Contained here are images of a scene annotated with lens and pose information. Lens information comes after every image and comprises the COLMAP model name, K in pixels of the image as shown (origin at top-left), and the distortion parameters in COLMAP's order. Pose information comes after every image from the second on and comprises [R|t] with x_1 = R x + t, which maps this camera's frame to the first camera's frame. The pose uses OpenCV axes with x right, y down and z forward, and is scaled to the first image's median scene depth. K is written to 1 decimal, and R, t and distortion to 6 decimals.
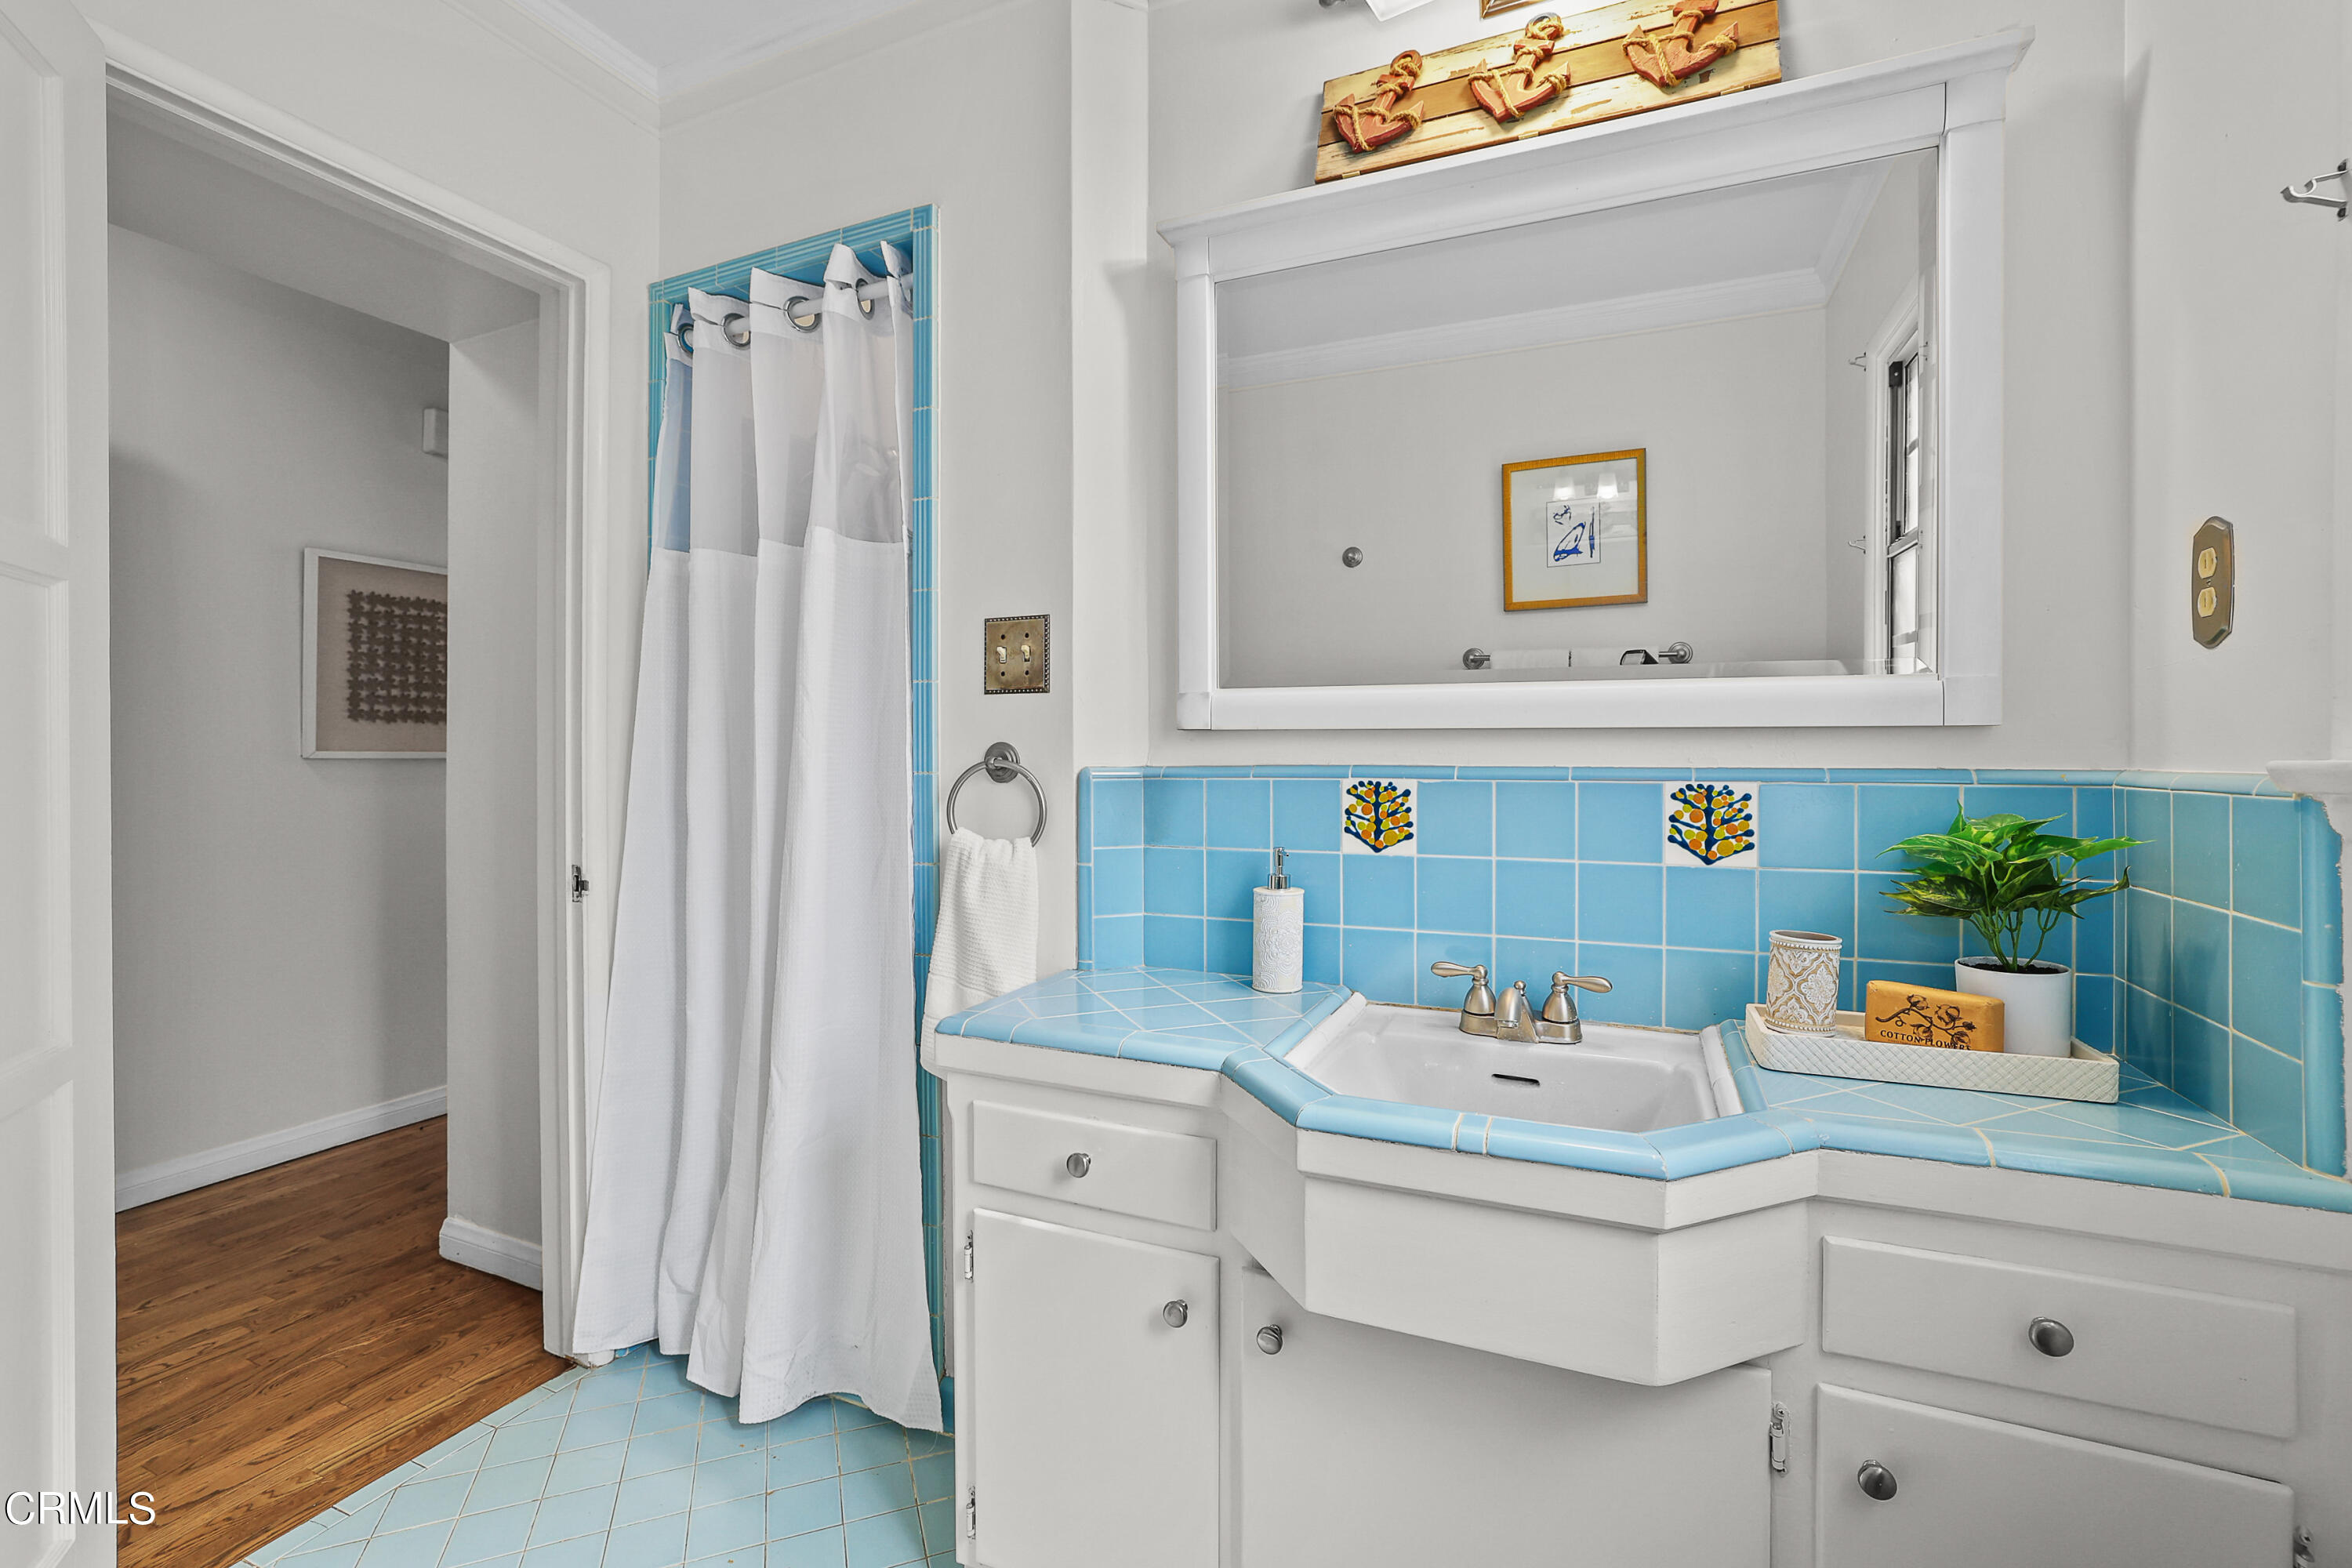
lens RADIAL K [[1018.2, 0, 1173.7], [0, 1018.2, 763.6], [0, 0, 1]] dist [-0.032242, 0.007028]
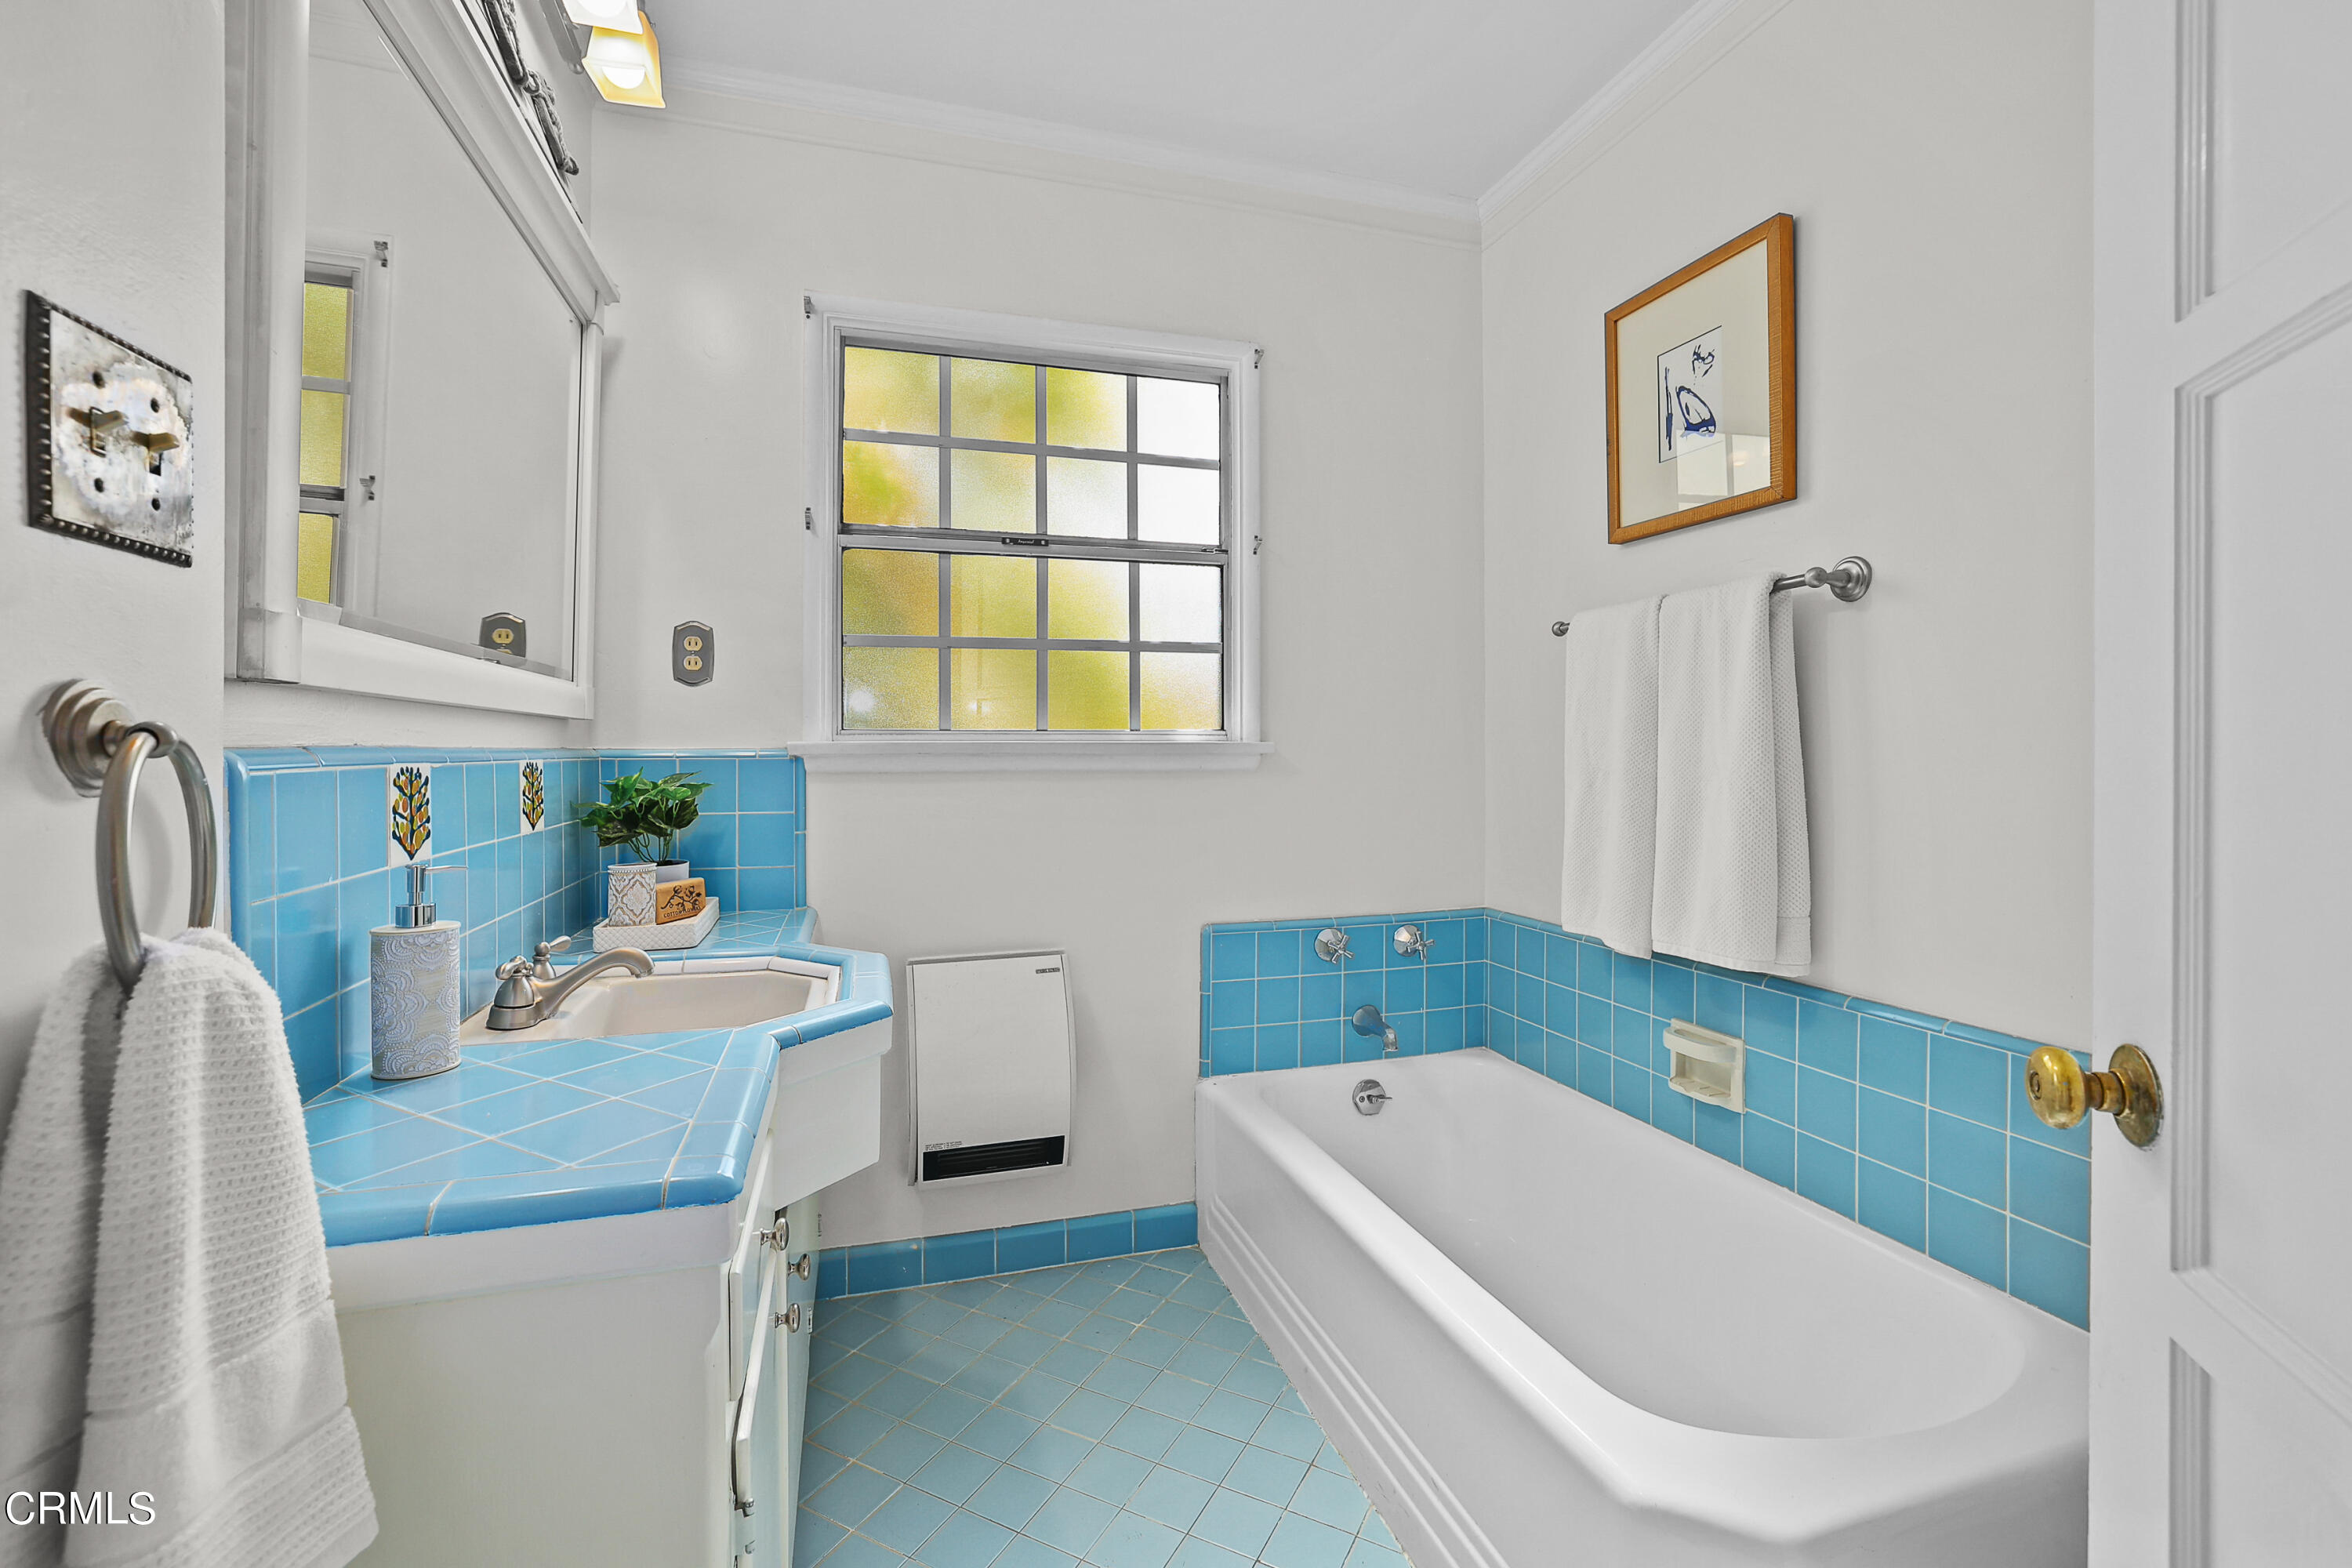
lens RADIAL K [[1018.2, 0, 1174.8], [0, 1018.2, 759.8], [0, 0, 1]] dist [-0.032242, 0.007028]
pose [[-0.651184, -0.006256, 0.758894, -0.757116], [0.009561, 0.999819, 0.016446, 0.004735], [-0.758860, 0.017965, -0.651006, 1.058673]]
